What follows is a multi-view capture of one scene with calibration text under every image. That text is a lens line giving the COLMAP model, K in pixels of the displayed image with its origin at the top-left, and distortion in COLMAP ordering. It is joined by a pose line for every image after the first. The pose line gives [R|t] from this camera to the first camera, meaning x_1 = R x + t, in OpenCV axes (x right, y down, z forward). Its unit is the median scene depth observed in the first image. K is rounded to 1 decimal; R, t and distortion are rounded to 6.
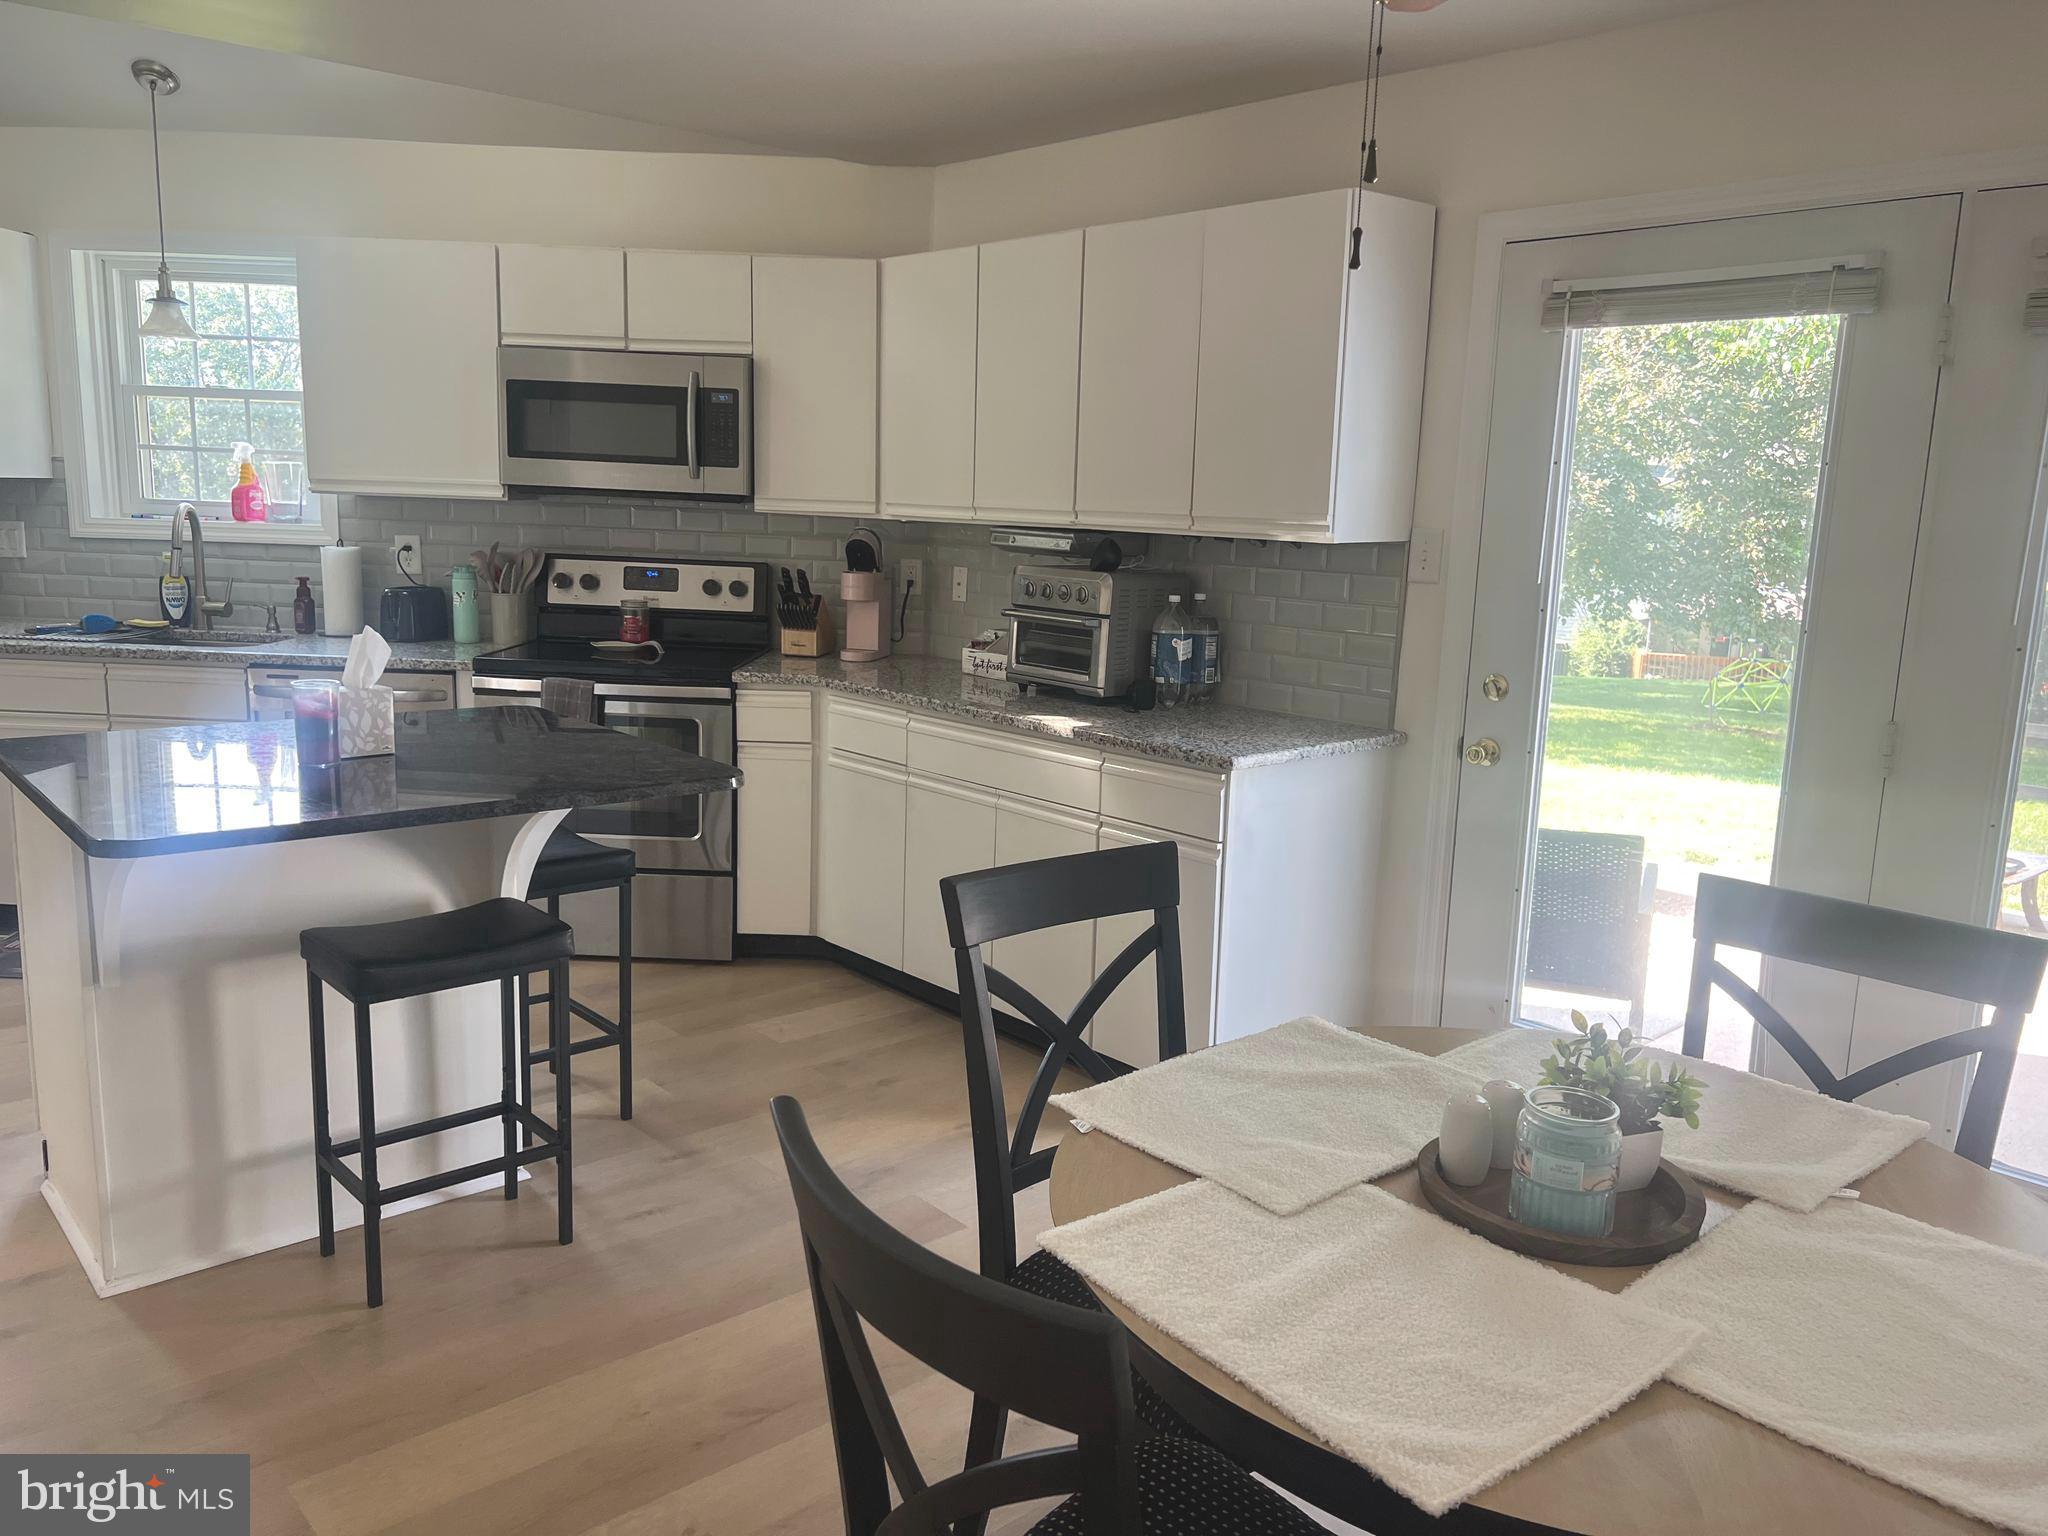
lens RADIAL K [[1520.4, 0, 1012.5], [0, 1520.4, 771.7], [0, 0, 1]] dist [0.048958, -0.041586]
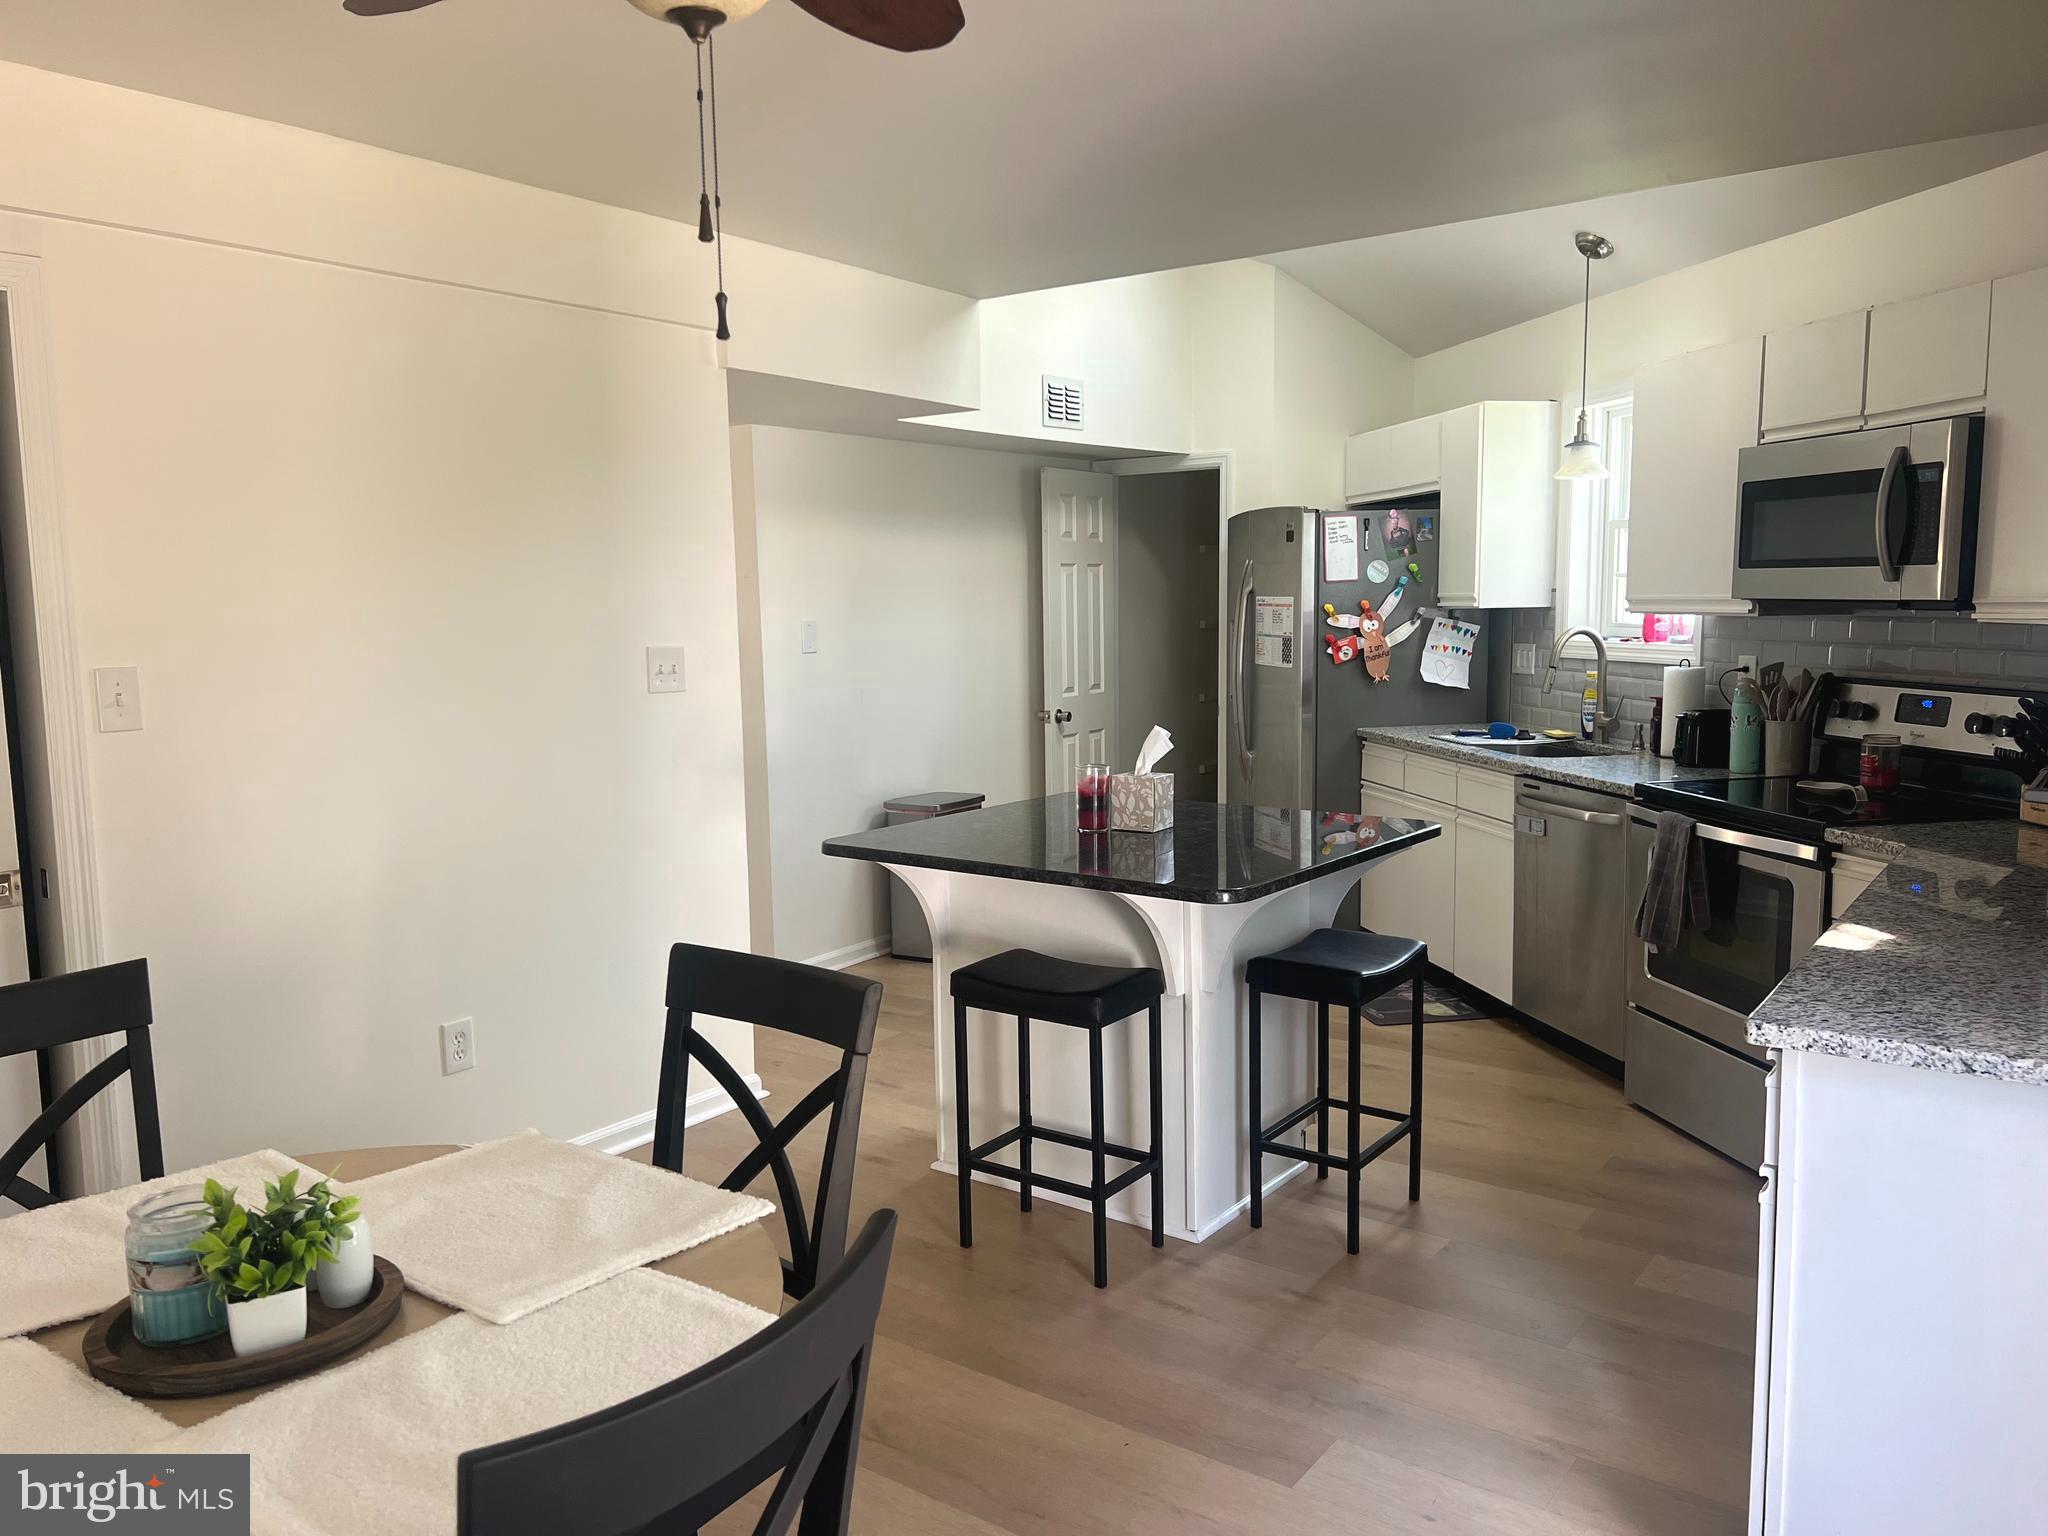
lens RADIAL K [[1520.4, 0, 1020.3], [0, 1520.4, 778.2], [0, 0, 1]] dist [0.048958, -0.041586]
pose [[0.207148, 0.081728, -0.974890, 0.473083], [-0.156937, 0.986375, 0.049344, -0.062628], [0.965640, 0.142775, 0.217152, 0.417475]]
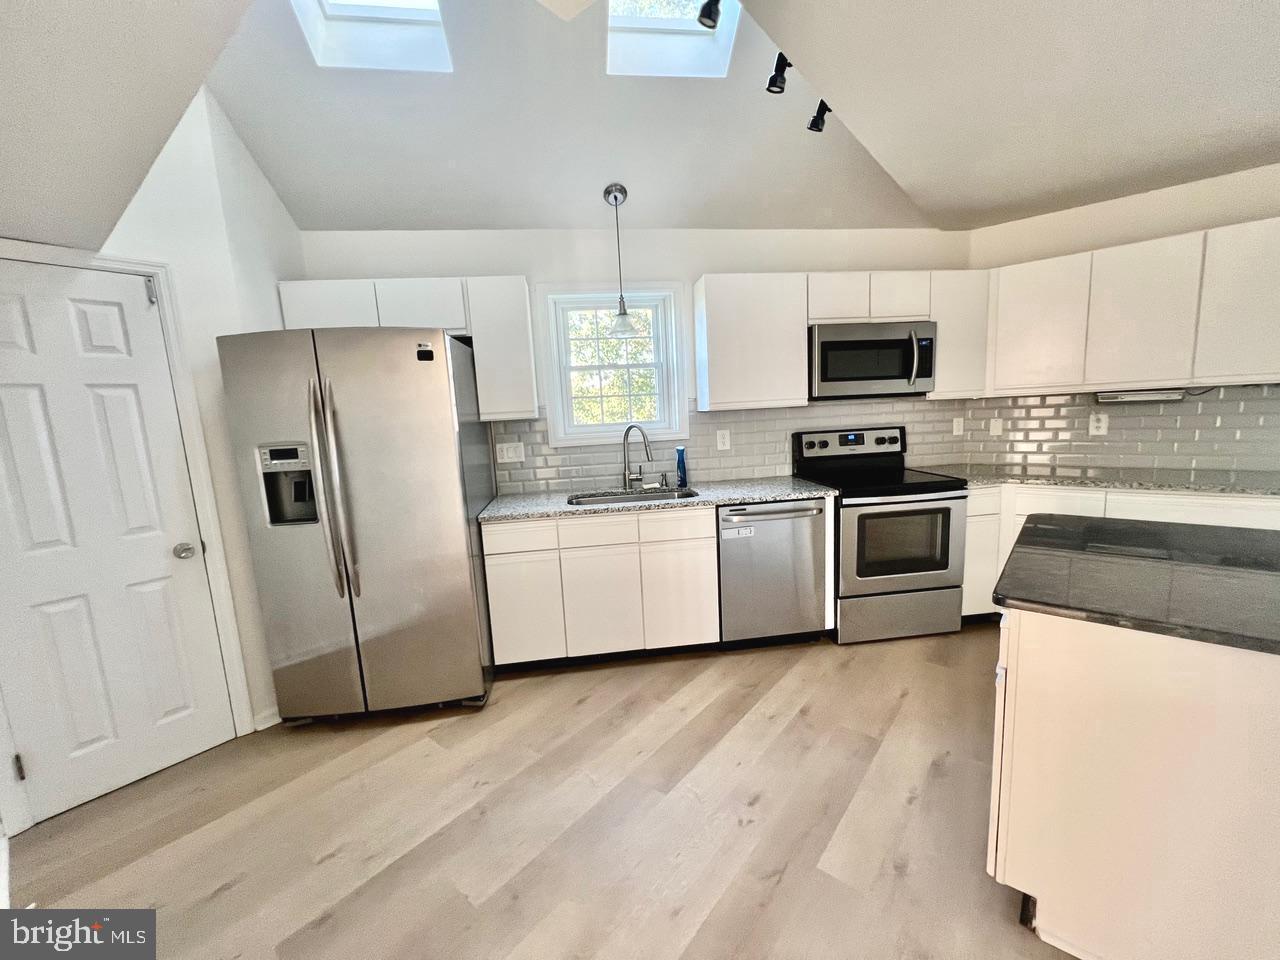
lens RADIAL K [[510.5, 0, 641.6], [0, 510.5, 483.2], [0, 0, 1]] dist [-0.003021, -0.000400]
pose [[0.984791, -0.105810, 0.137808, -0.652914], [0.111485, 0.993180, -0.034113, -0.083923], [-0.133259, 0.048958, 0.989871, 0.408925]]
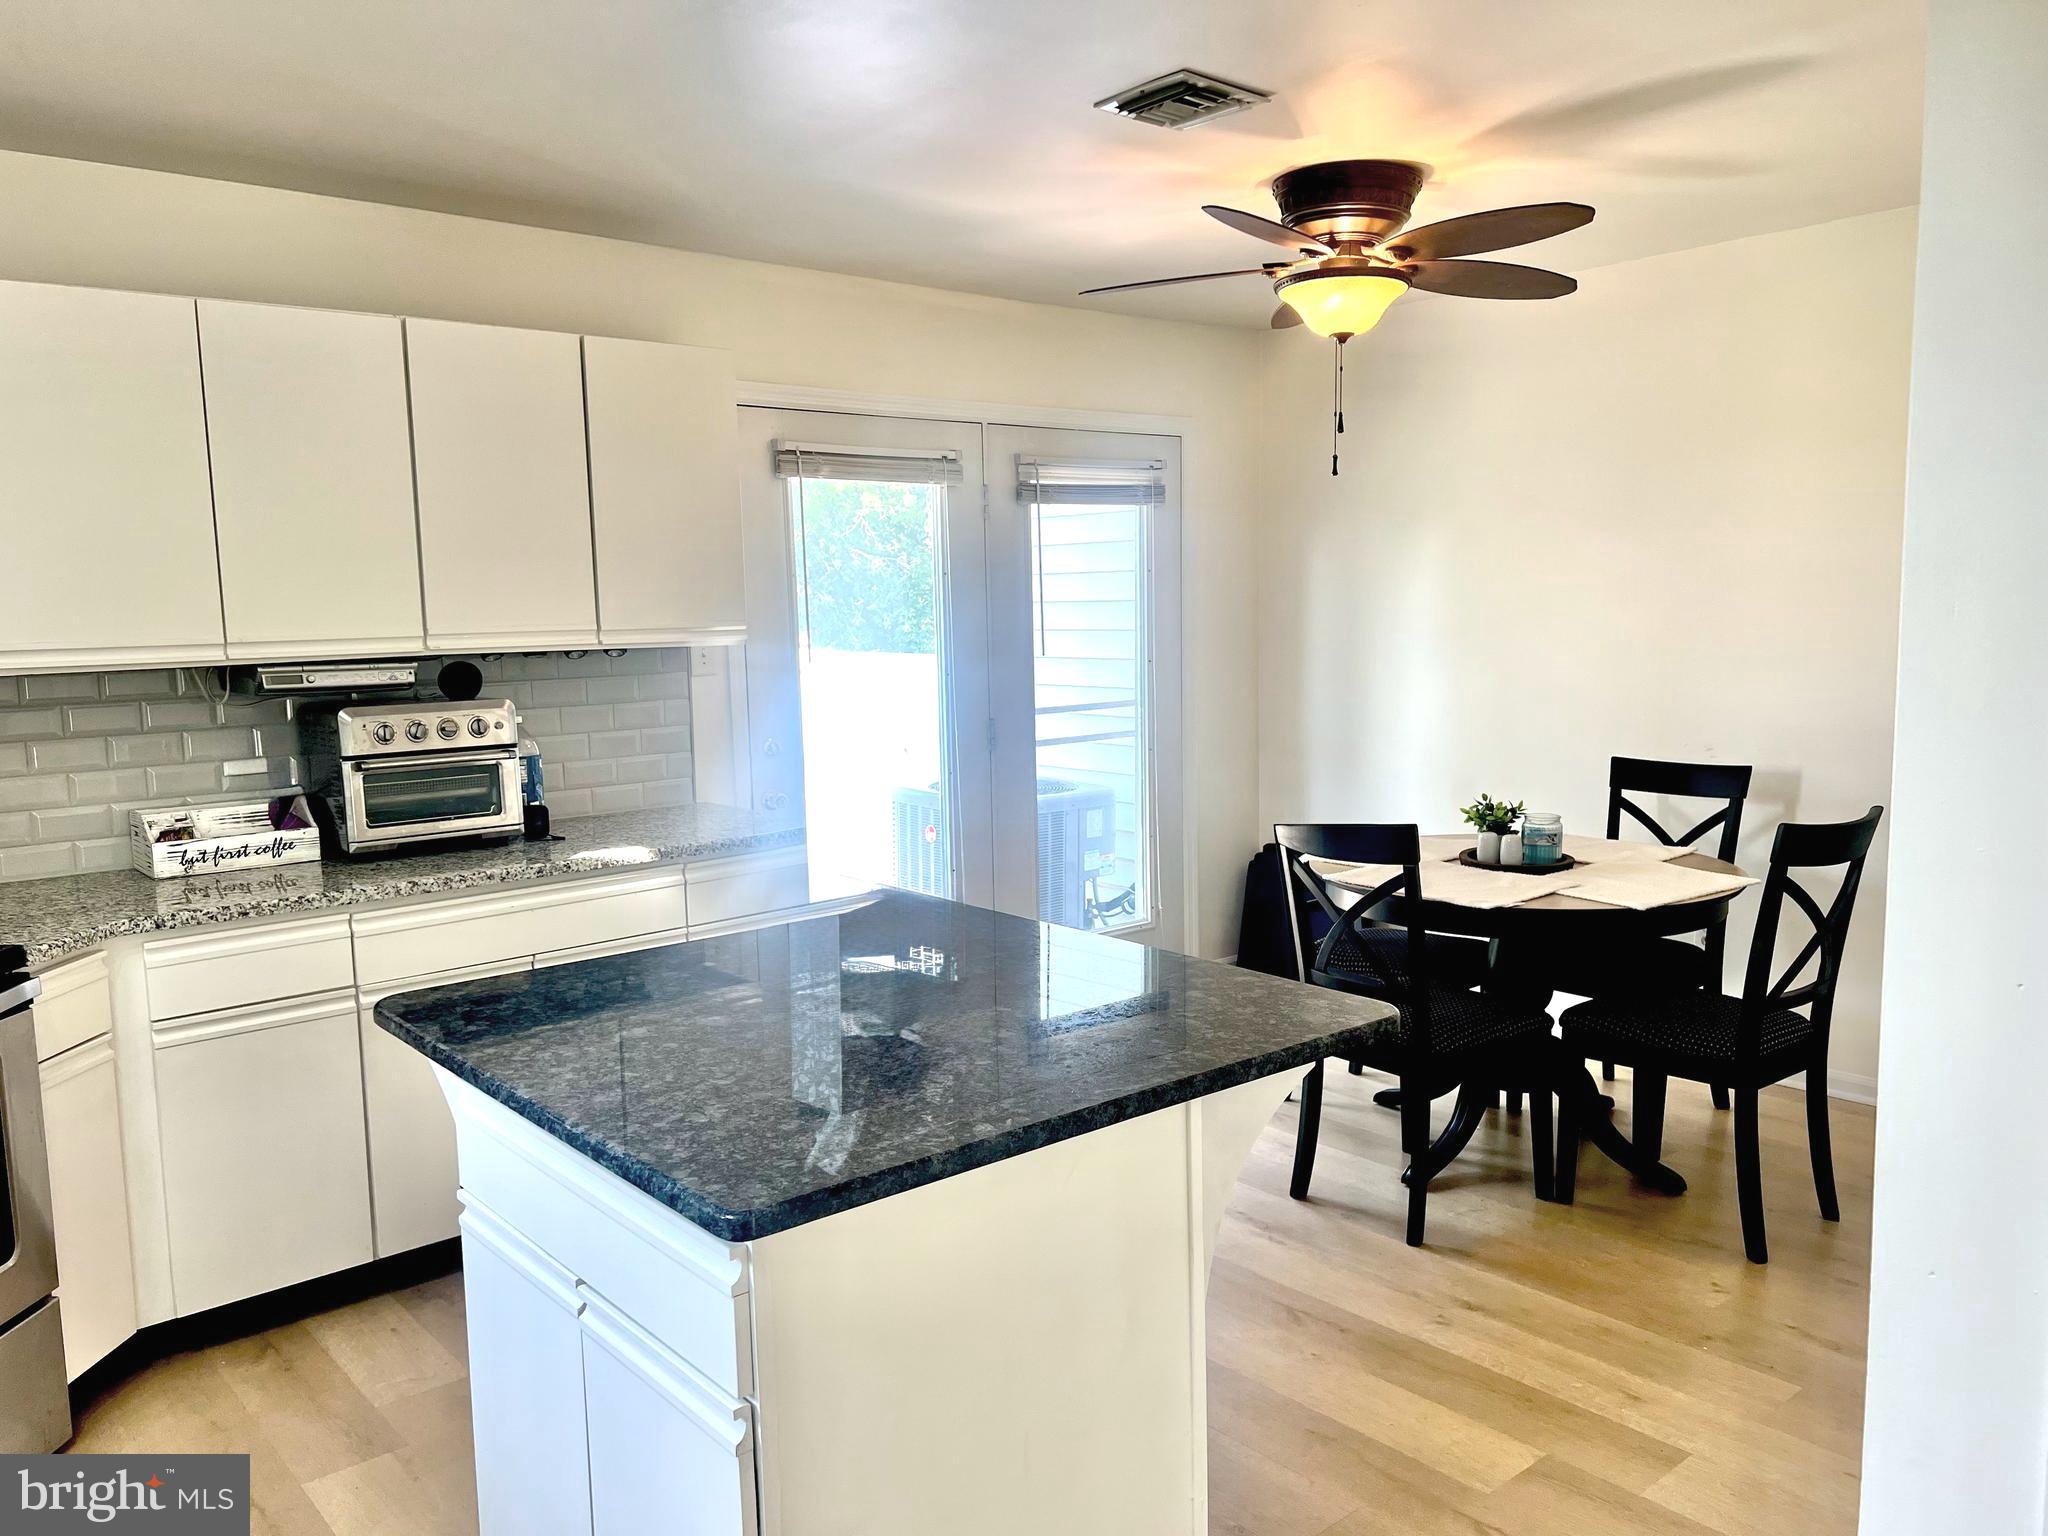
lens RADIAL K [[1520.4, 0, 1036.6], [0, 1520.4, 767.0], [0, 0, 1]] dist [0.048958, -0.041586]
pose [[0.017459, -0.142755, 0.989604, -0.722585], [0.206313, 0.968969, 0.136138, -0.128466], [-0.978330, 0.201791, 0.046369, 0.559227]]
